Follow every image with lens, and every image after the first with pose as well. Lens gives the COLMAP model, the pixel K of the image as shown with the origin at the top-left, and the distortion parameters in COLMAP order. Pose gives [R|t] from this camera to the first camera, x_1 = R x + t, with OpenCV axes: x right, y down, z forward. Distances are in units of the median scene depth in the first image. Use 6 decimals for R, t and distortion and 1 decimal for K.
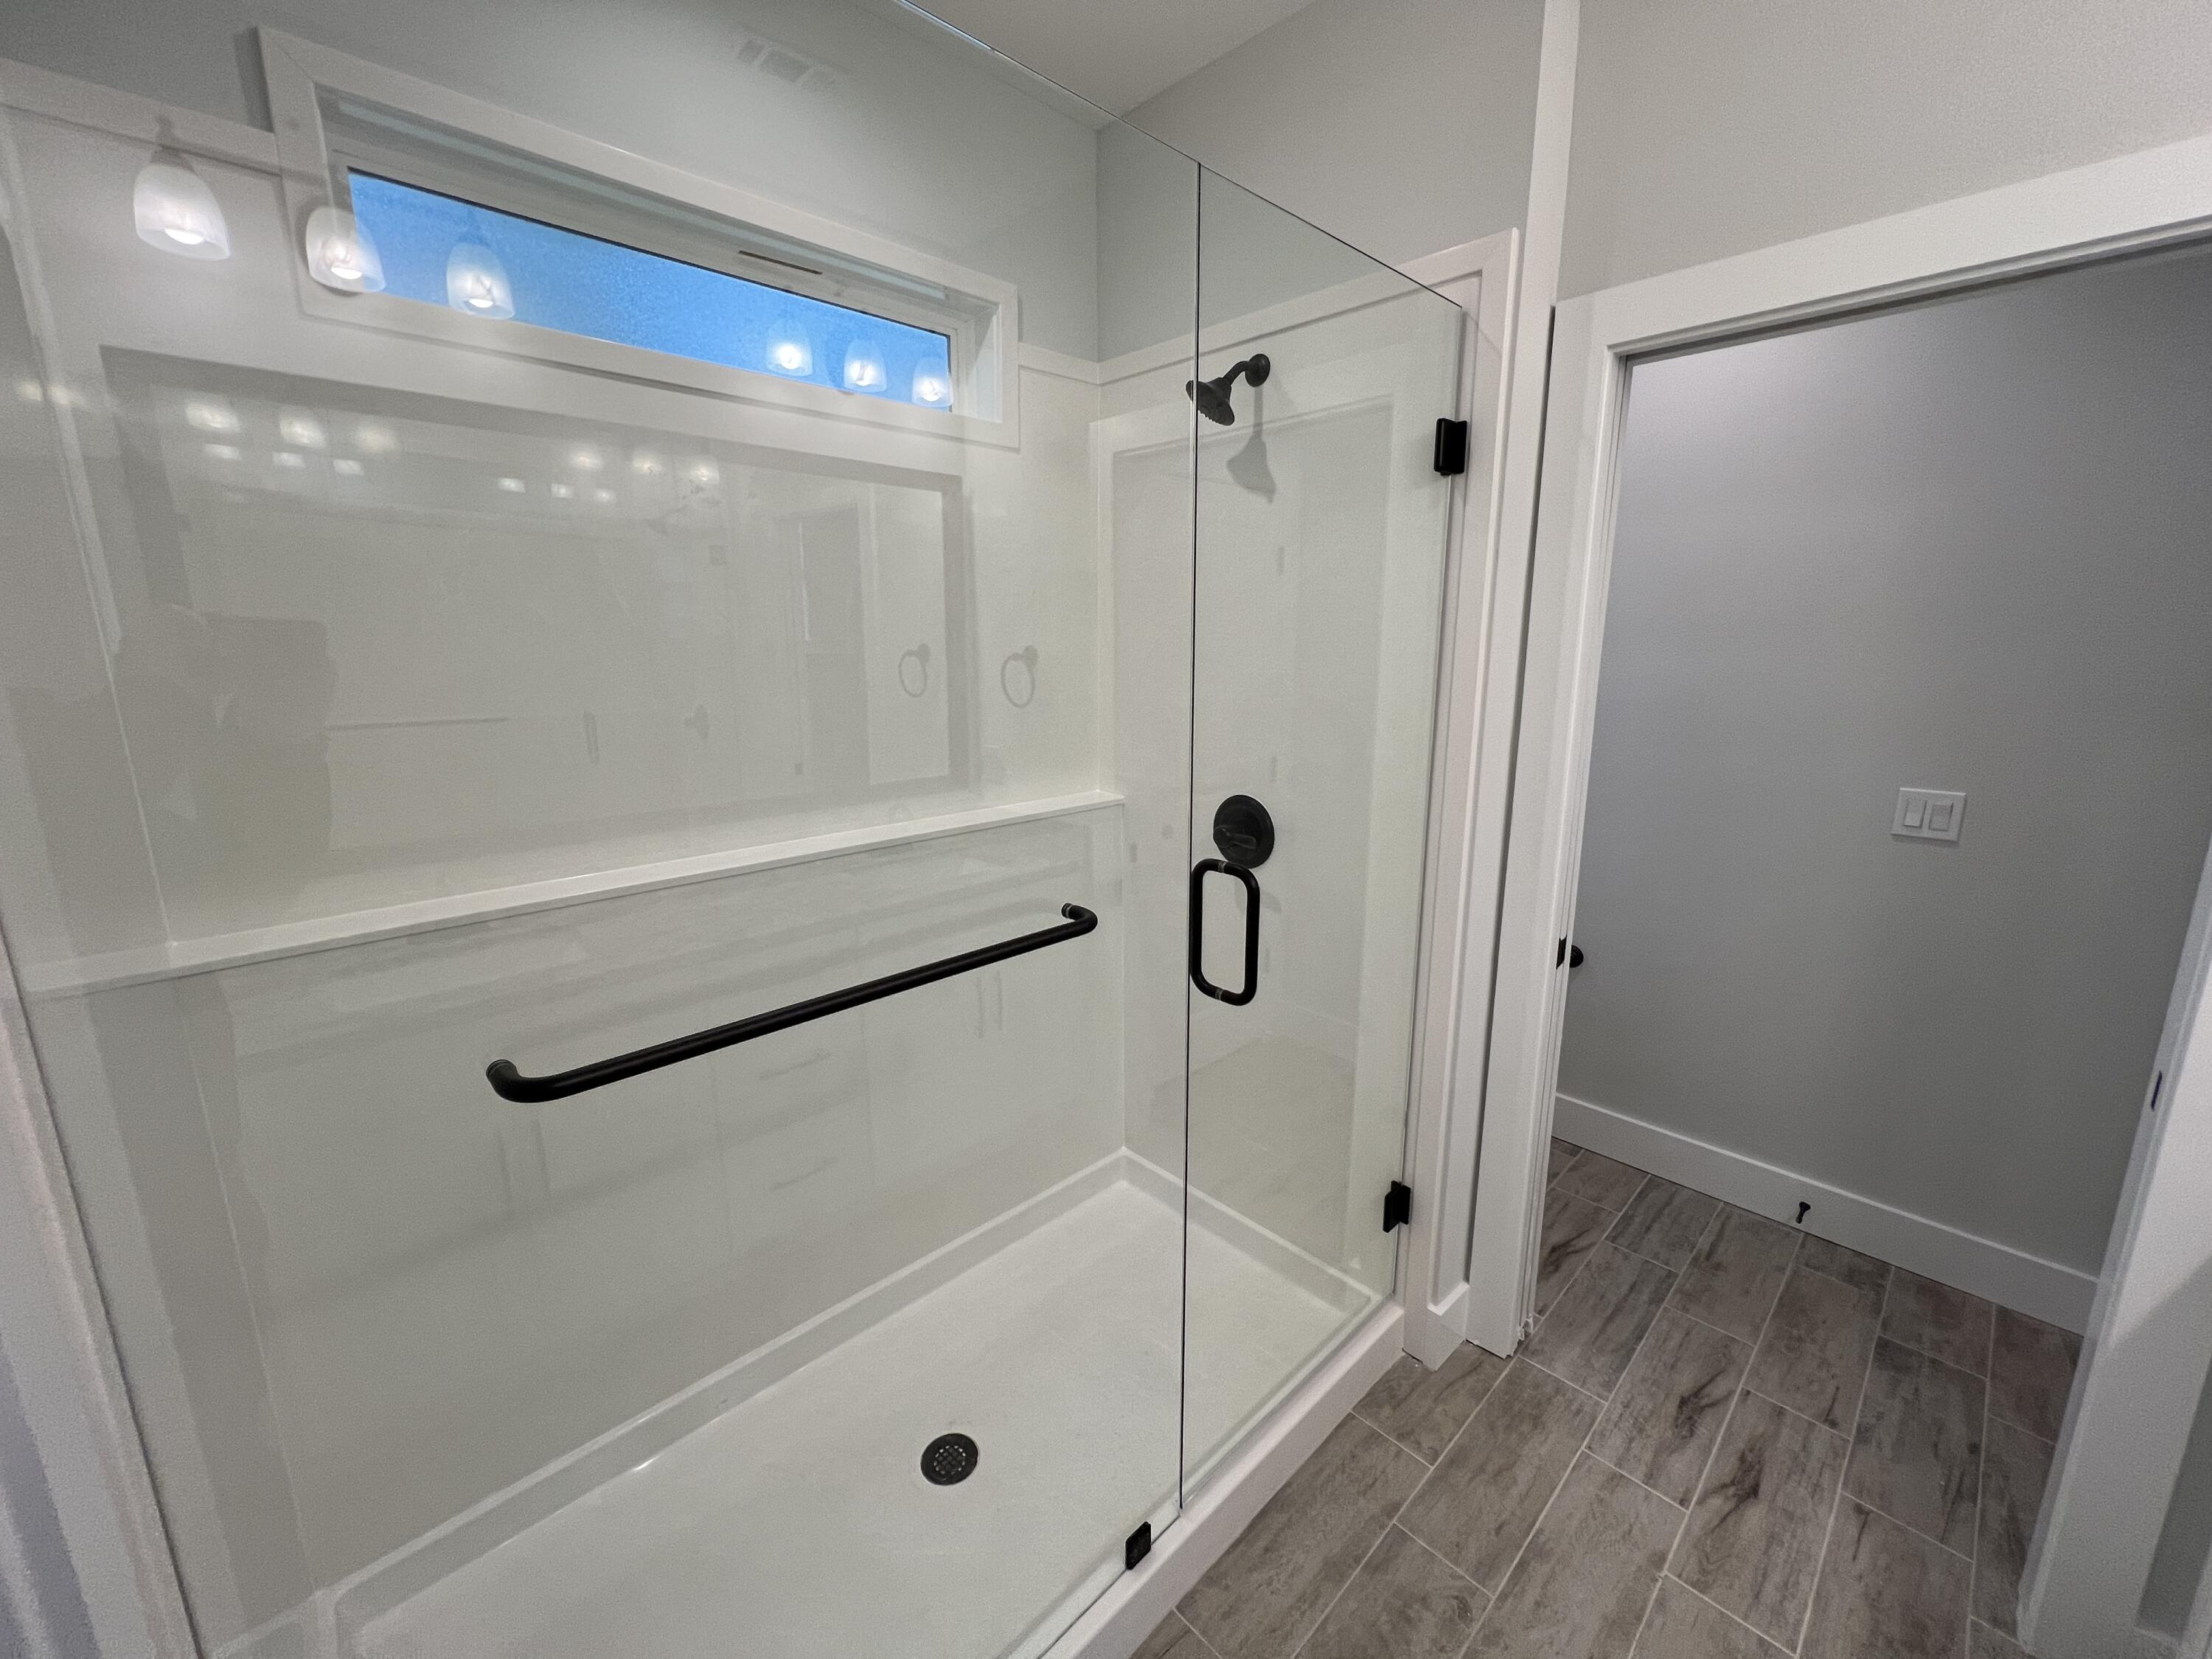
lens RADIAL K [[884.5, 0, 1102.9], [0, 884.5, 825.9], [0, 0, 1]] dist [-0.004458, 0.000469]
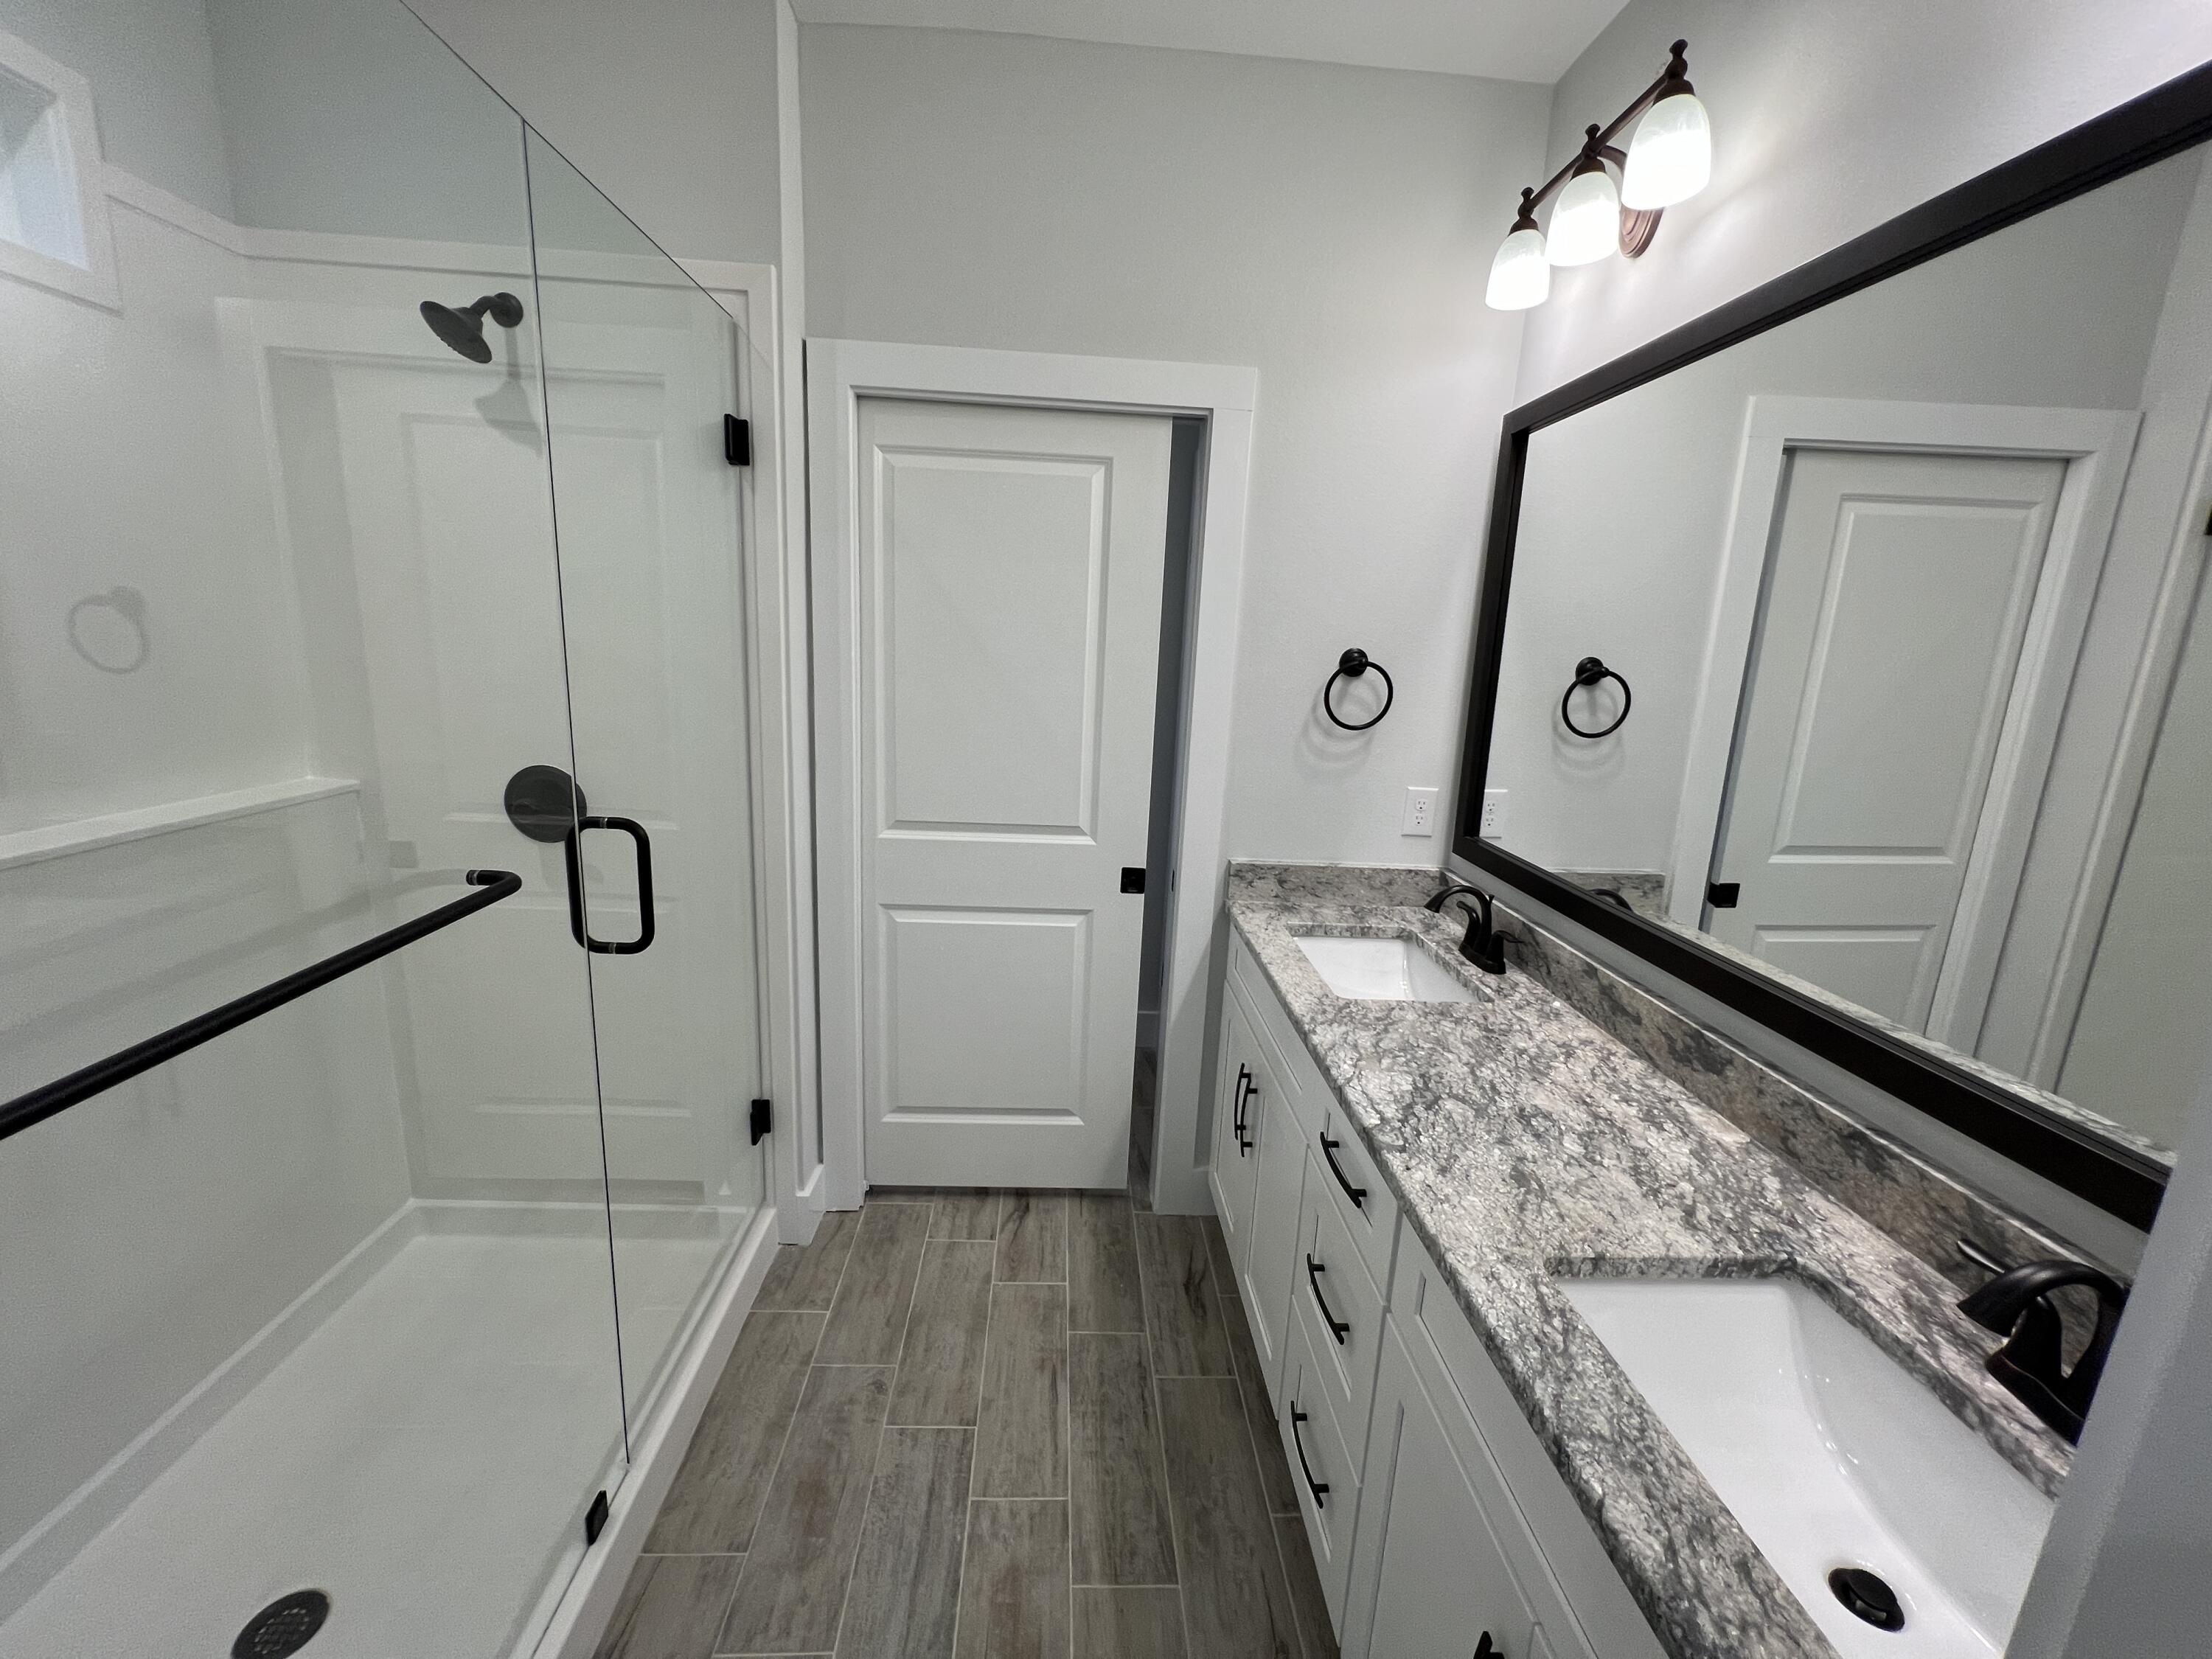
lens RADIAL K [[884.5, 0, 1100.9], [0, 884.5, 826.0], [0, 0, 1]] dist [-0.004458, 0.000469]
pose [[0.655385, -0.122313, 0.745326, -0.178568], [0.102513, 0.992074, 0.072664, 0.024892], [-0.748306, 0.028782, 0.662729, -0.078240]]
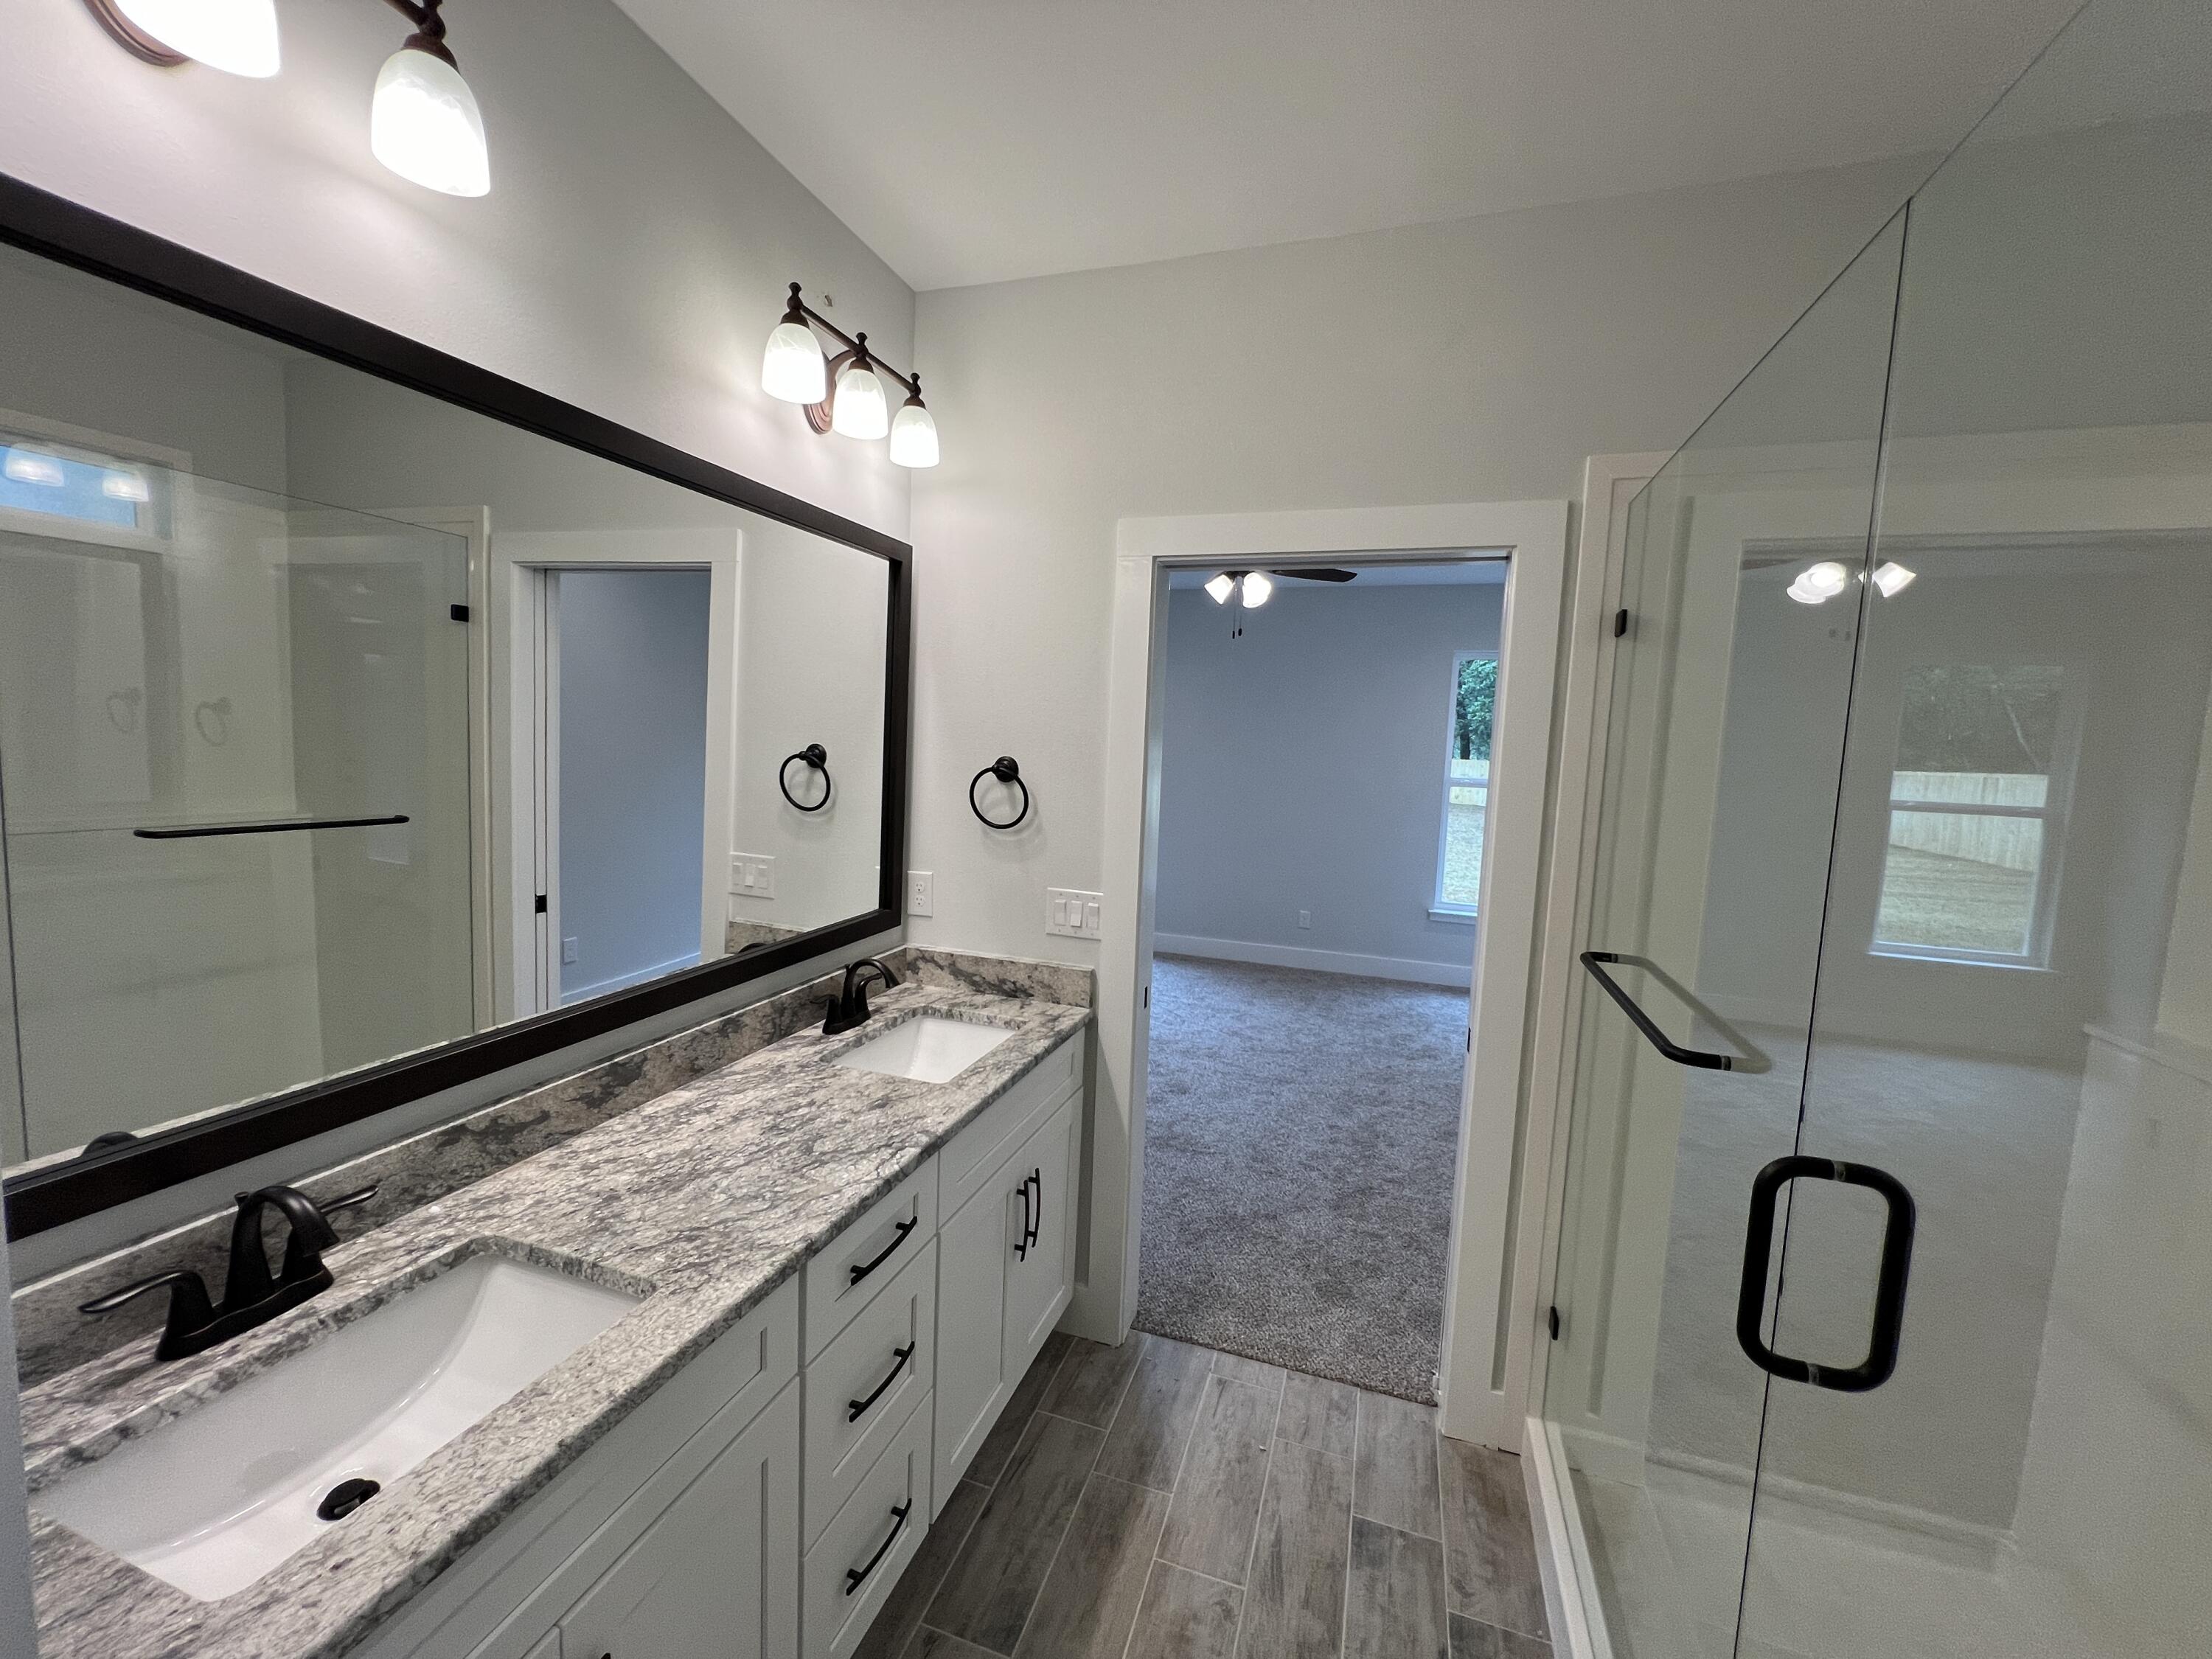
lens RADIAL K [[884.5, 0, 1097.2], [0, 884.5, 828.5], [0, 0, 1]] dist [-0.004458, 0.000469]
pose [[-0.888054, 0.015019, -0.459493, 0.630303], [-0.128756, 0.951344, 0.279940, -0.205654], [0.441341, 0.307764, -0.842911, 0.866278]]
